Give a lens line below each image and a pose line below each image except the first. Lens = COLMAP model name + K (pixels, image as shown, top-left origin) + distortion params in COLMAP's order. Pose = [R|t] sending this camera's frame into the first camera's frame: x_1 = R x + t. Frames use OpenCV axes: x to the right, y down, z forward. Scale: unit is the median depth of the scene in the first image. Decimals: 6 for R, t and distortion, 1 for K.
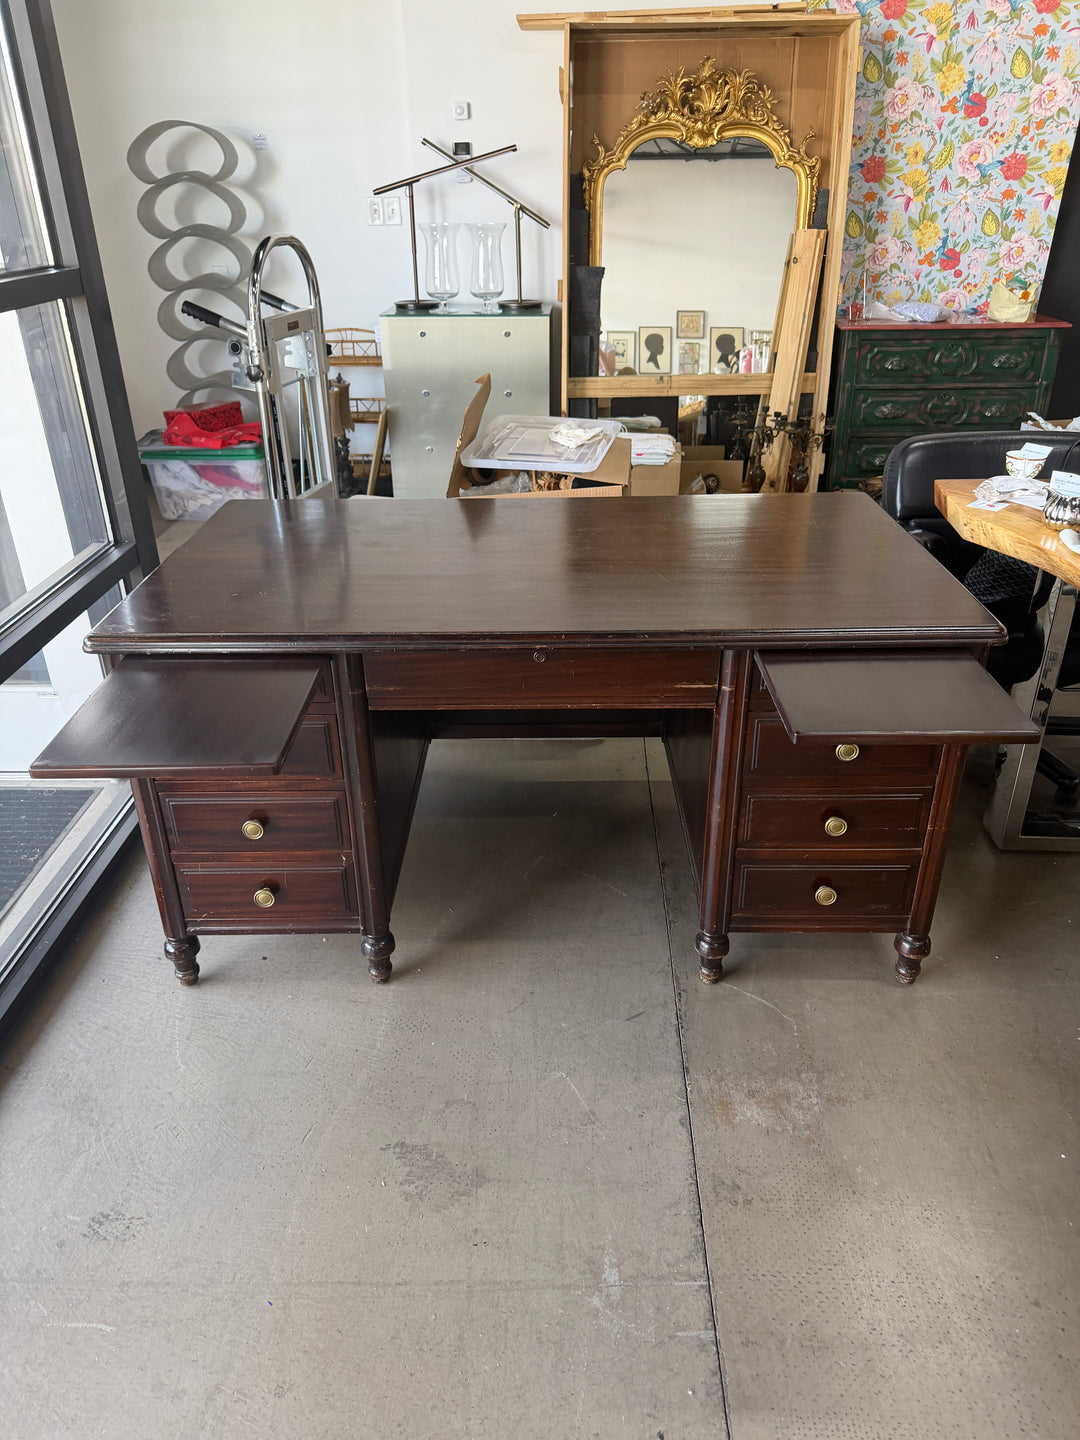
lens RADIAL K [[1023.0, 0, 536.8], [0, 1023.0, 722.9], [0, 0, 1]] dist [0.040674, -0.049401]
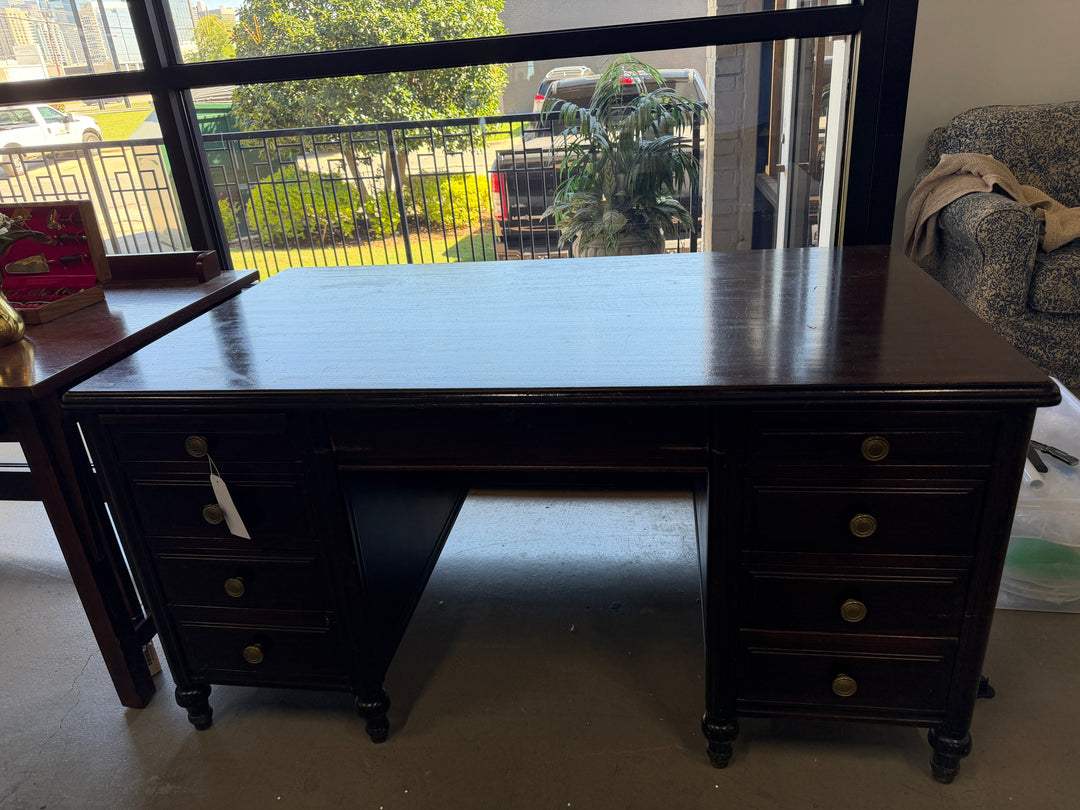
lens RADIAL K [[774.3, 0, 533.7], [0, 774.3, 403.5], [0, 0, 1]] dist [-0.004491, 0.004598]
pose [[0.988635, 0.002015, -0.150325, 0.085319], [-0.010527, 0.998384, -0.055849, -0.024932], [0.149970, 0.056797, 0.987058, 0.210343]]
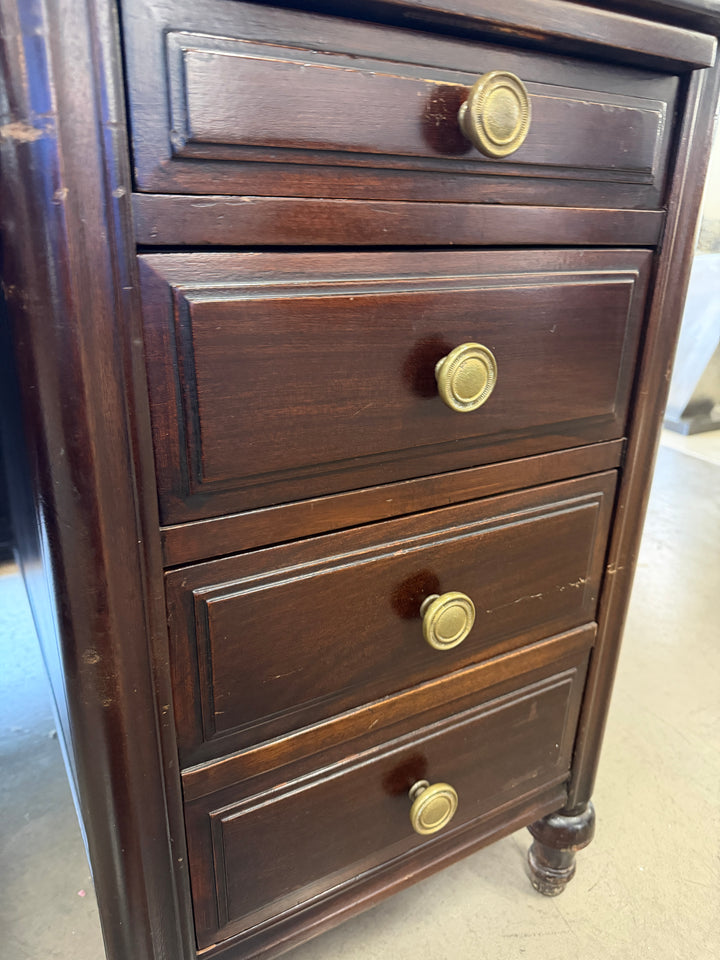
lens RADIAL K [[689.0, 0, 360.0], [0, 689.0, 480.0], [0, 0, 1]] dist [-0.003647, 0.003481]
pose [[0.861707, -0.146638, 0.485756, 0.110721], [0.202708, 0.977104, -0.064630, 0.043918], [-0.465157, 0.154159, 0.871702, 0.561550]]
